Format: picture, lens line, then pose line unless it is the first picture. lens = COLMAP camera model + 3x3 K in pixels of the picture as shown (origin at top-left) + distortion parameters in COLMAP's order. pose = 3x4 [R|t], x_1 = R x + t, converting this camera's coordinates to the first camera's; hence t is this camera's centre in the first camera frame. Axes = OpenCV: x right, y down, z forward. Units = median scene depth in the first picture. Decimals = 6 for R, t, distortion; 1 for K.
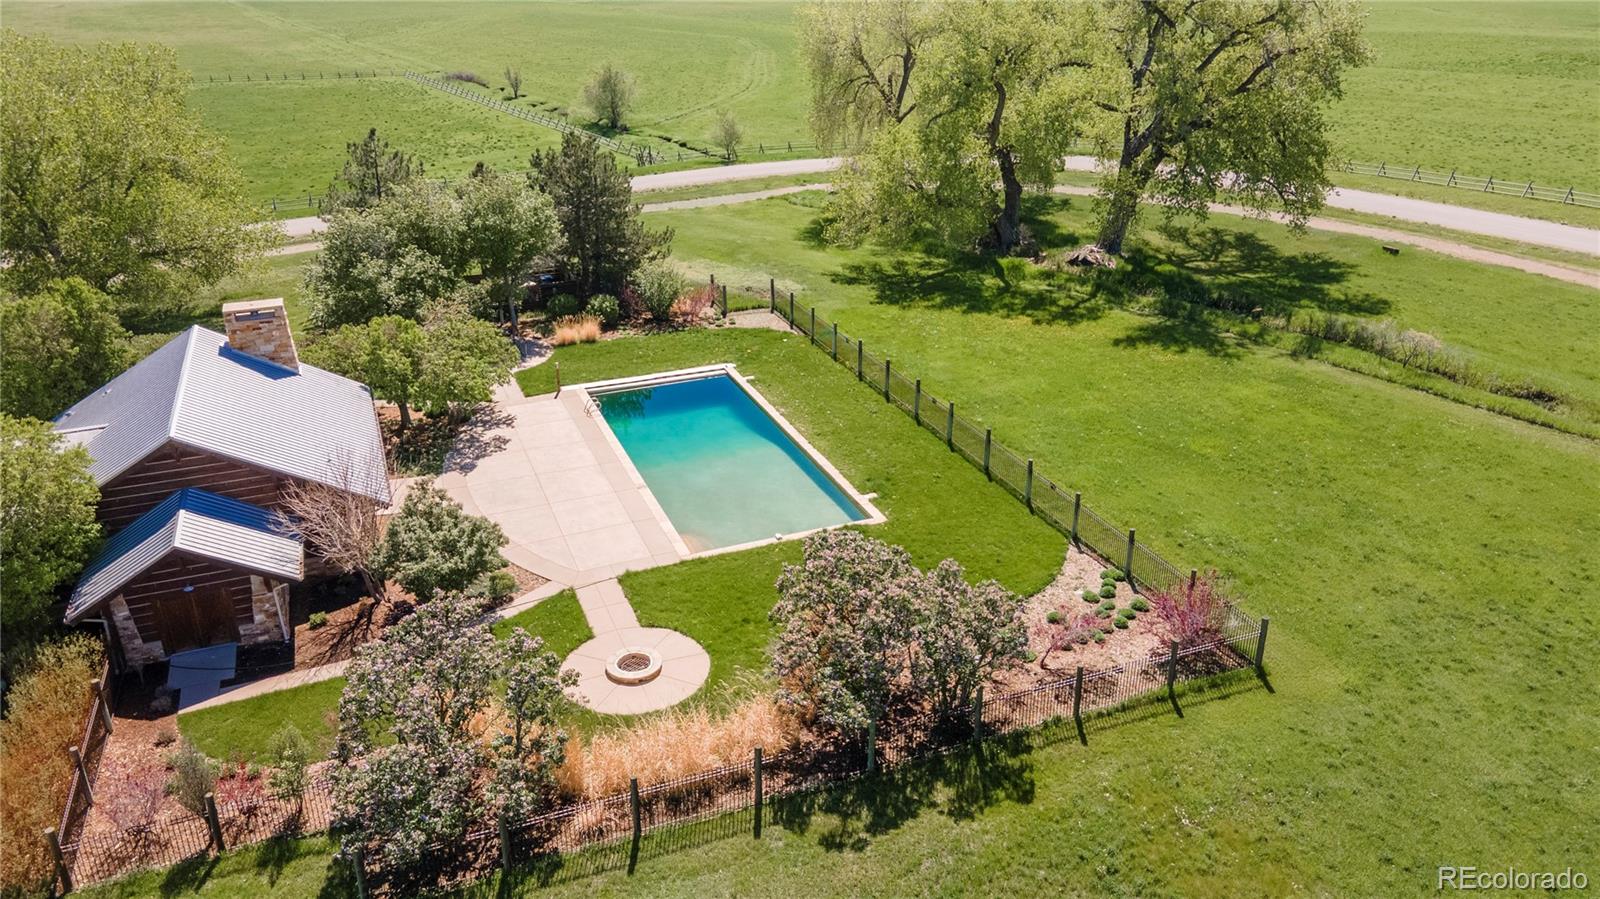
lens RADIAL K [[1164.3, 0, 789.4], [0, 1164.3, 446.4], [0, 0, 1]] dist [0.031812, 0.008107]
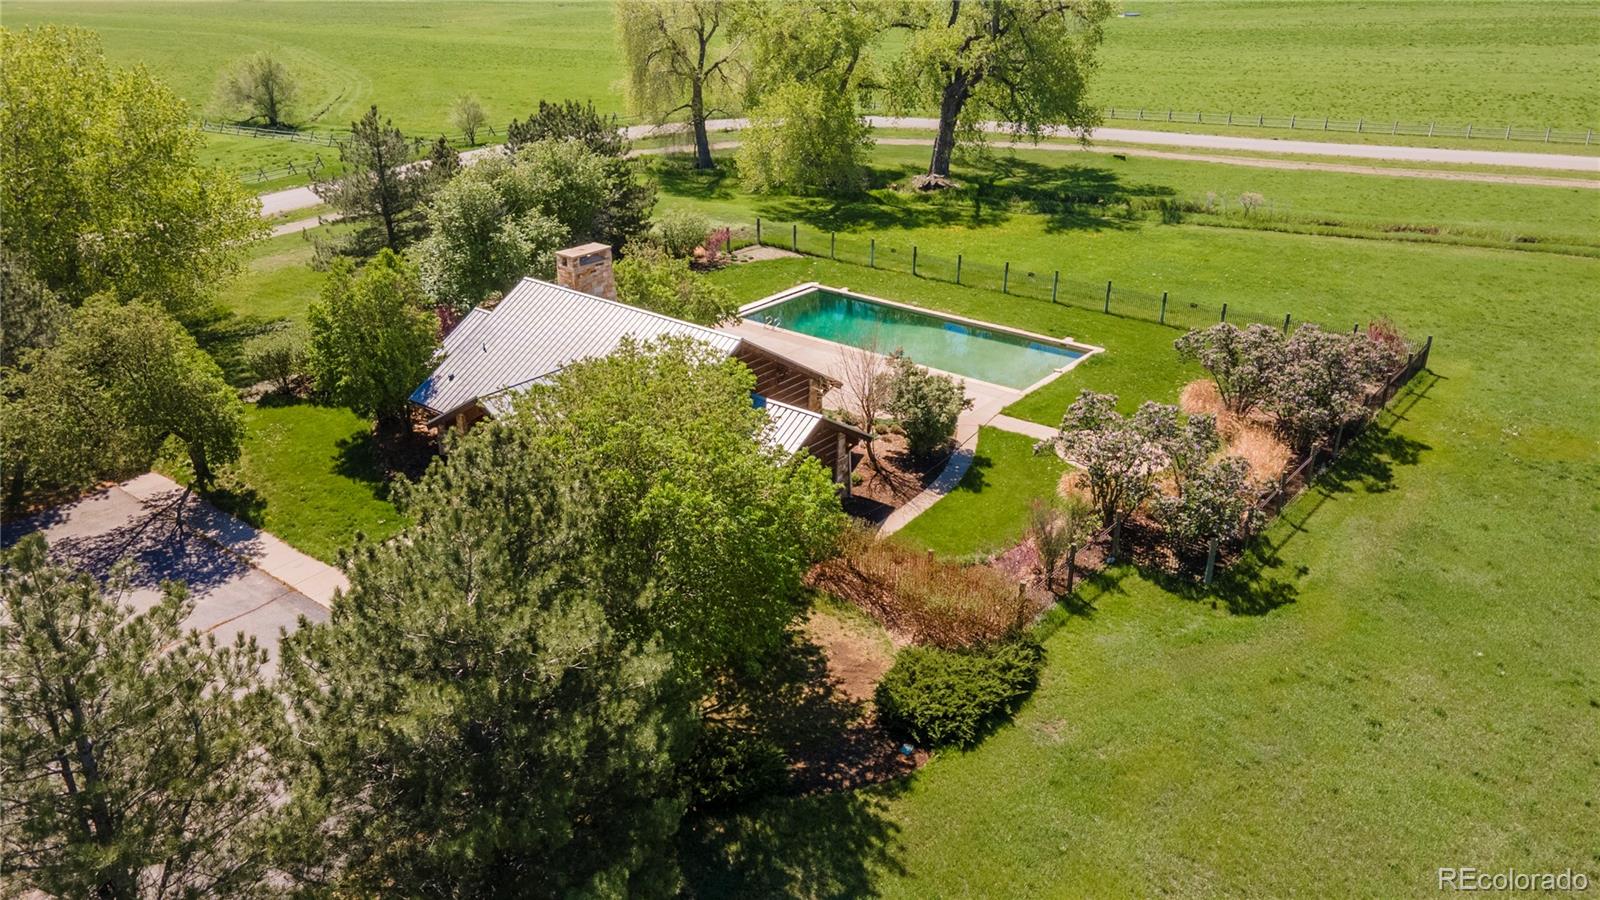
lens RADIAL K [[1164.3, 0, 789.4], [0, 1164.3, 446.9], [0, 0, 1]] dist [0.031812, 0.008107]
pose [[0.871936, -0.190634, 0.450984, -0.664642], [0.192088, 0.980433, 0.043052, 0.037391], [-0.450367, 0.049090, 0.891493, -0.007555]]
